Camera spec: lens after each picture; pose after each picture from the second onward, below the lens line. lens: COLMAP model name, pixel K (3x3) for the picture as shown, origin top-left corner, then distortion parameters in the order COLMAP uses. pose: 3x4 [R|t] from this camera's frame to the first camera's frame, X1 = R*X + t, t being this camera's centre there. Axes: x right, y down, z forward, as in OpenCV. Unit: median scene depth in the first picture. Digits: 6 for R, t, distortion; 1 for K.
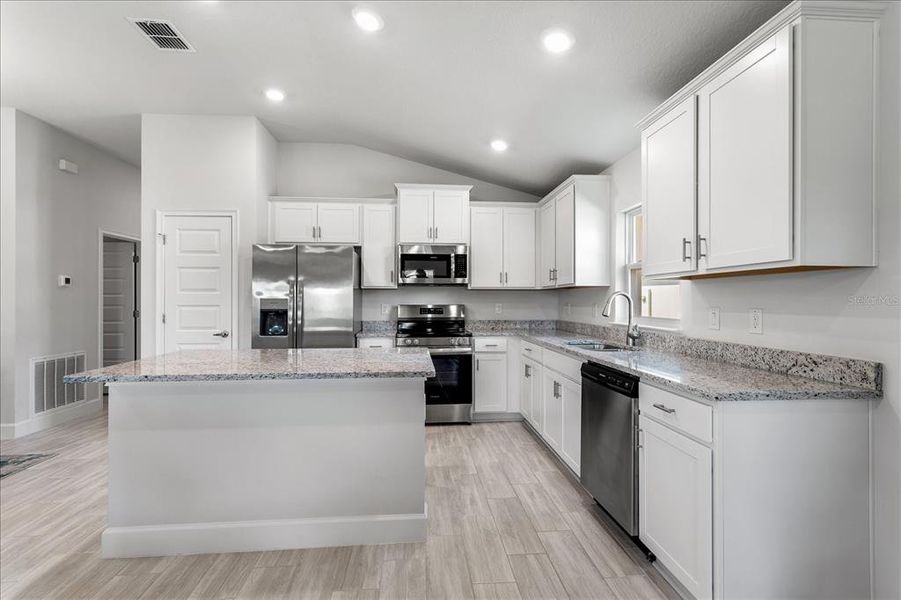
lens RADIAL K [[434.9, 0, 450.5], [0, 434.9, 300.0], [0, 0, 1]] dist [0.011133, -0.000109]
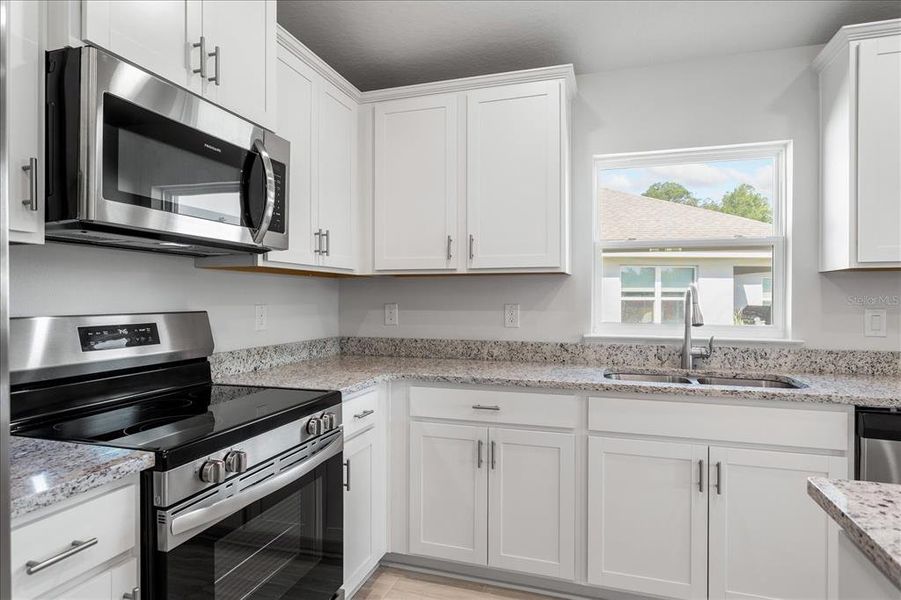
lens RADIAL K [[505.8, 0, 450.5], [0, 505.8, 300.0], [0, 0, 1]] dist [-0.001953, -0.000192]
pose [[0.386180, -0.002479, 0.922420, -0.299323], [-0.003133, 0.999987, 0.003999, 0.000389], [-0.922418, -0.004434, 0.386167, 0.768623]]
